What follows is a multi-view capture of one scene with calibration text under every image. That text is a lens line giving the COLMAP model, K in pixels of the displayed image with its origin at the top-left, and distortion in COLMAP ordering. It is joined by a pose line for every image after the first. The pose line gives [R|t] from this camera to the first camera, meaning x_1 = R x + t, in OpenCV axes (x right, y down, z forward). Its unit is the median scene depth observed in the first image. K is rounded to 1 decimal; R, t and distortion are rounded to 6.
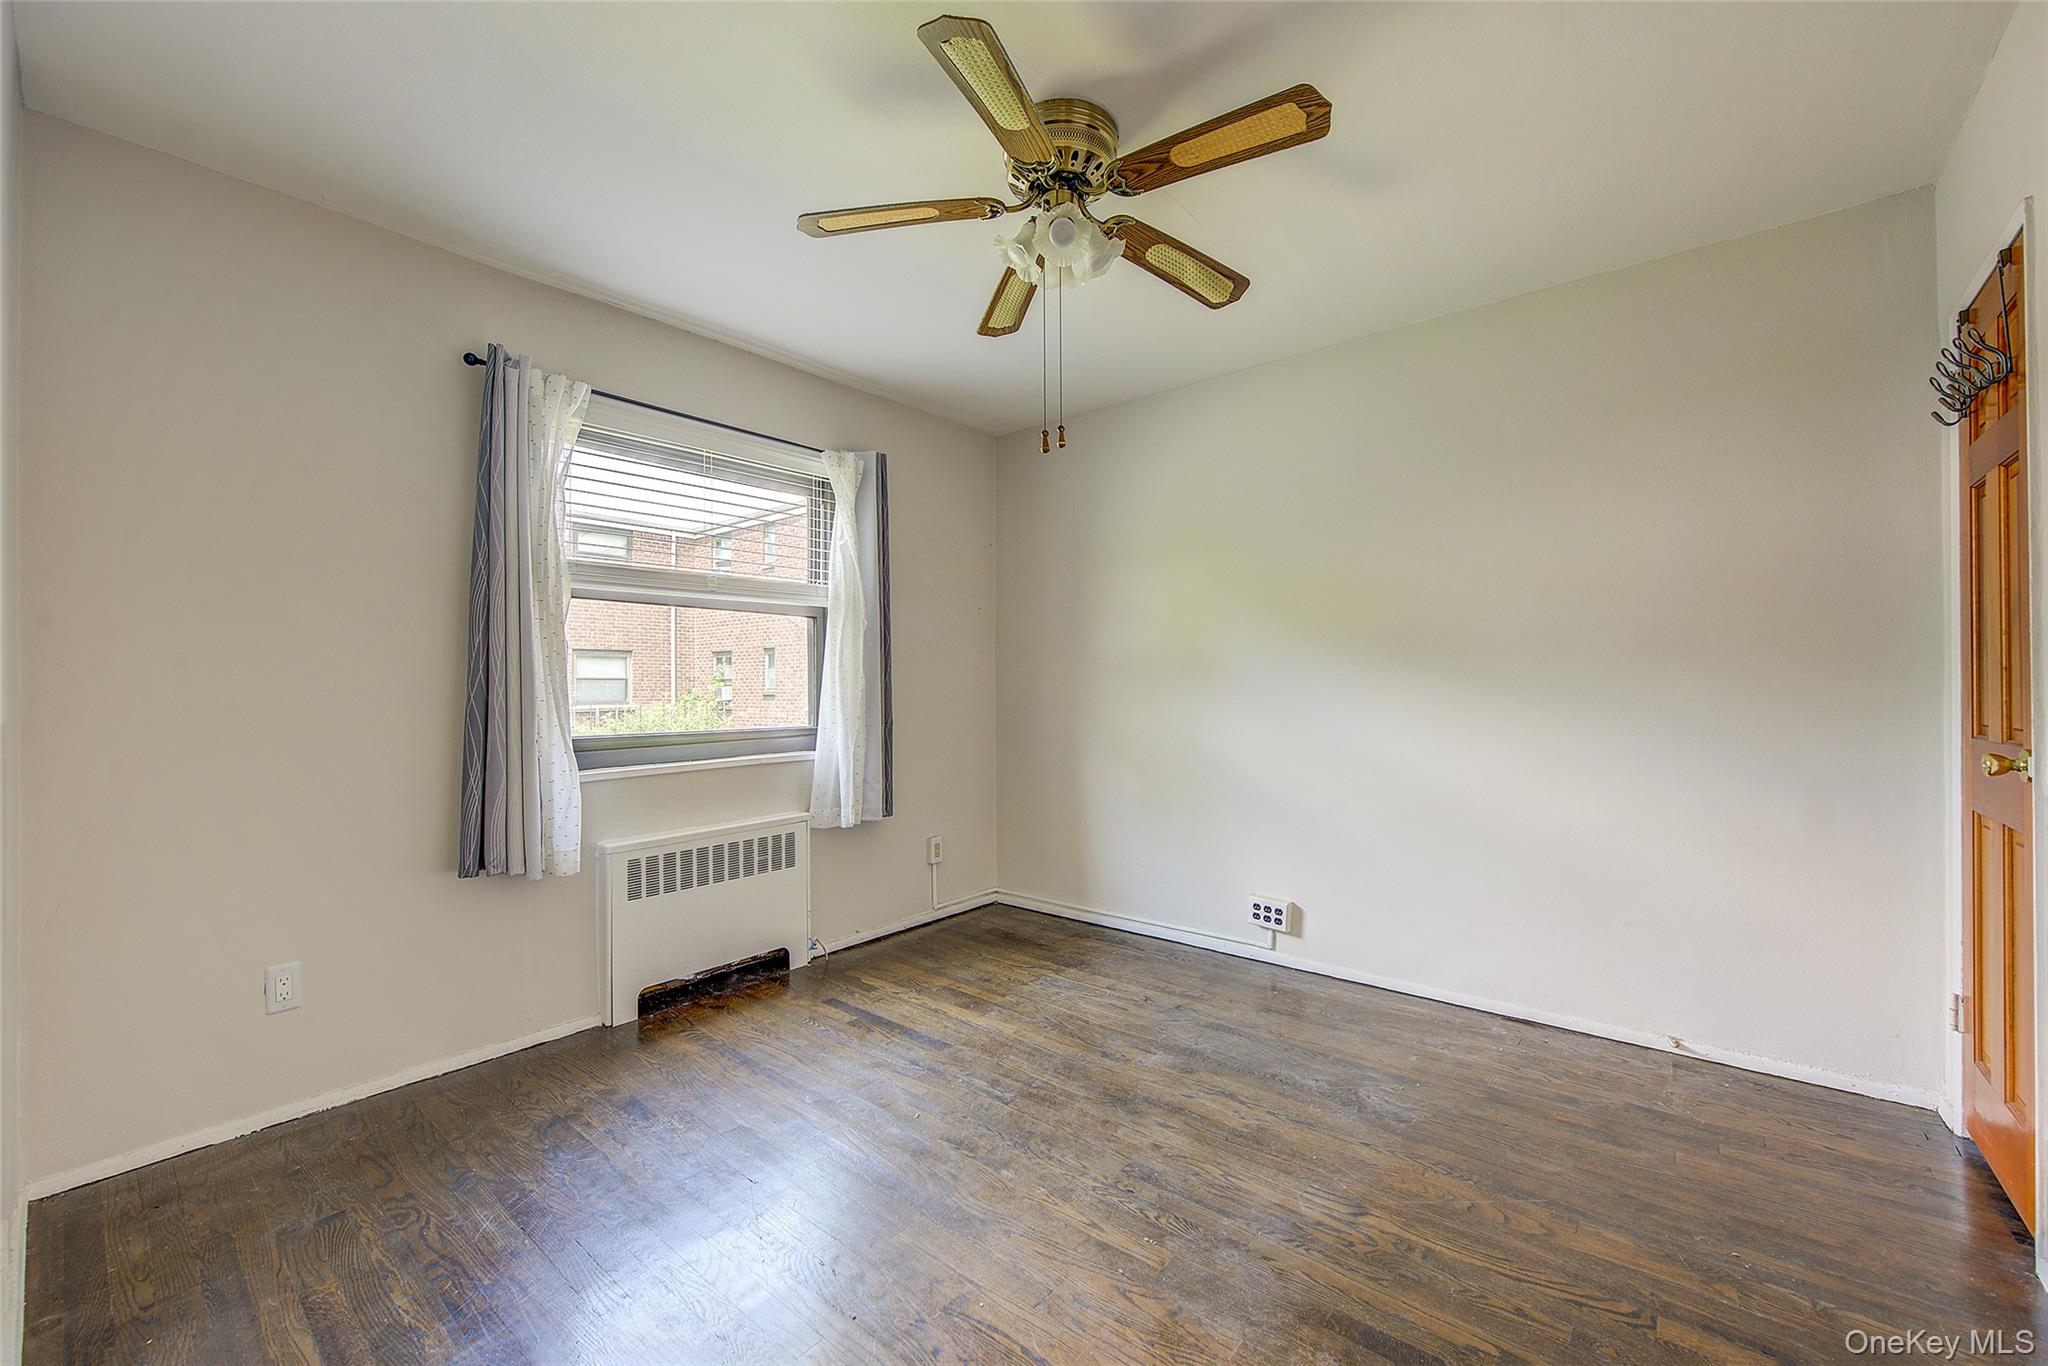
lens RADIAL K [[818.5, 0, 1032.0], [0, 818.5, 685.5], [0, 0, 1]] dist [-0.000669, -0.000598]
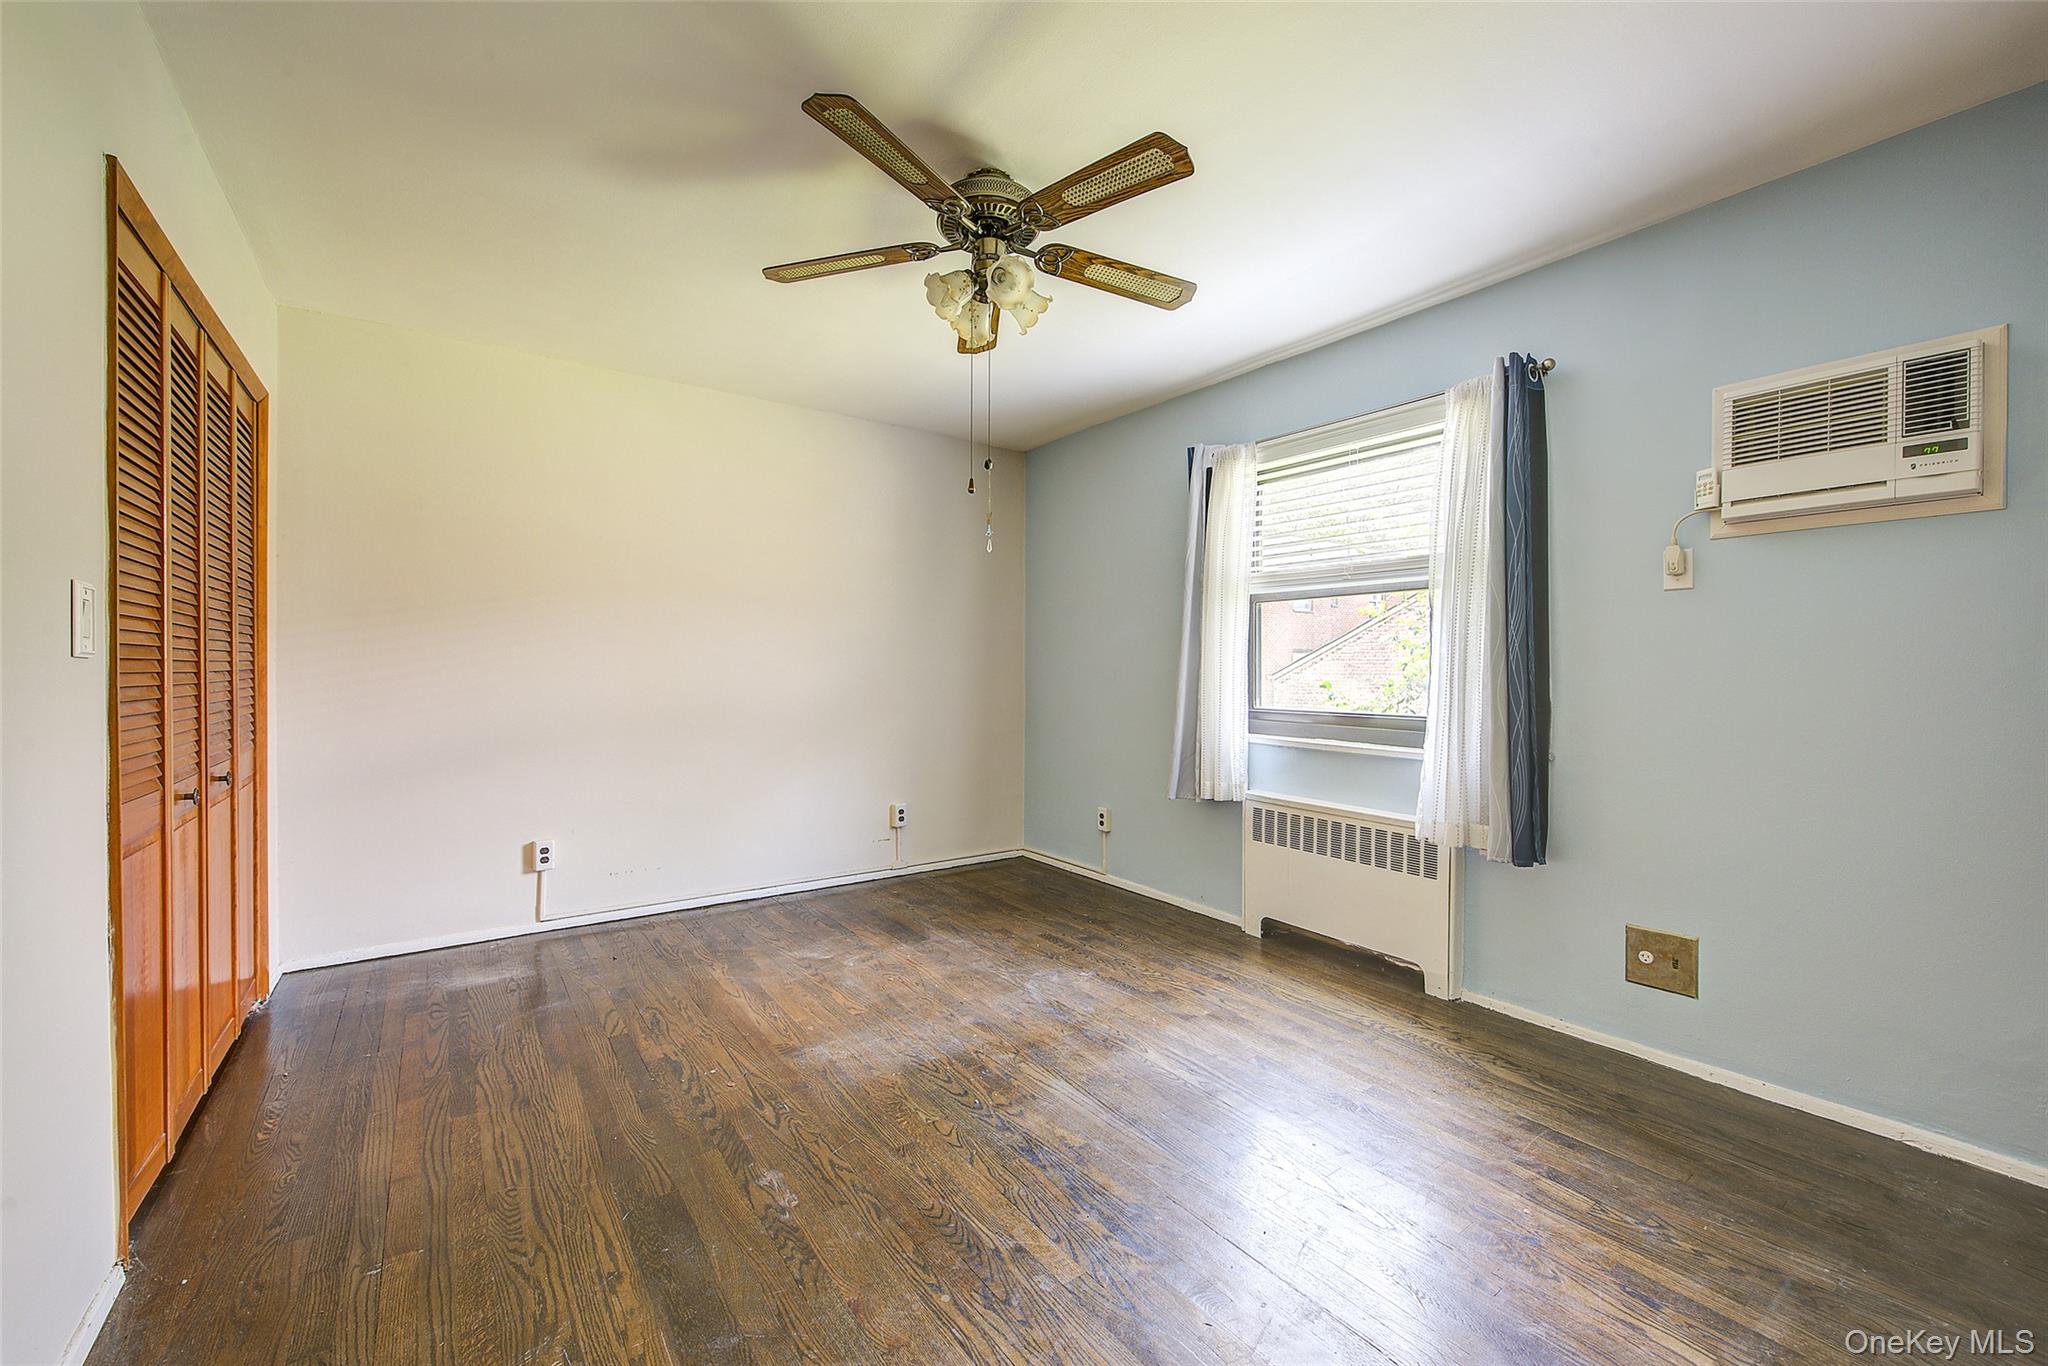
lens RADIAL K [[818.5, 0, 1032.0], [0, 818.5, 685.5], [0, 0, 1]] dist [-0.000669, -0.000598]
pose [[-0.261703, 0.019610, -0.964949, 0.780560], [-0.011018, 0.999668, 0.023304, 0.000344], [0.965086, 0.016730, -0.261400, 0.964766]]
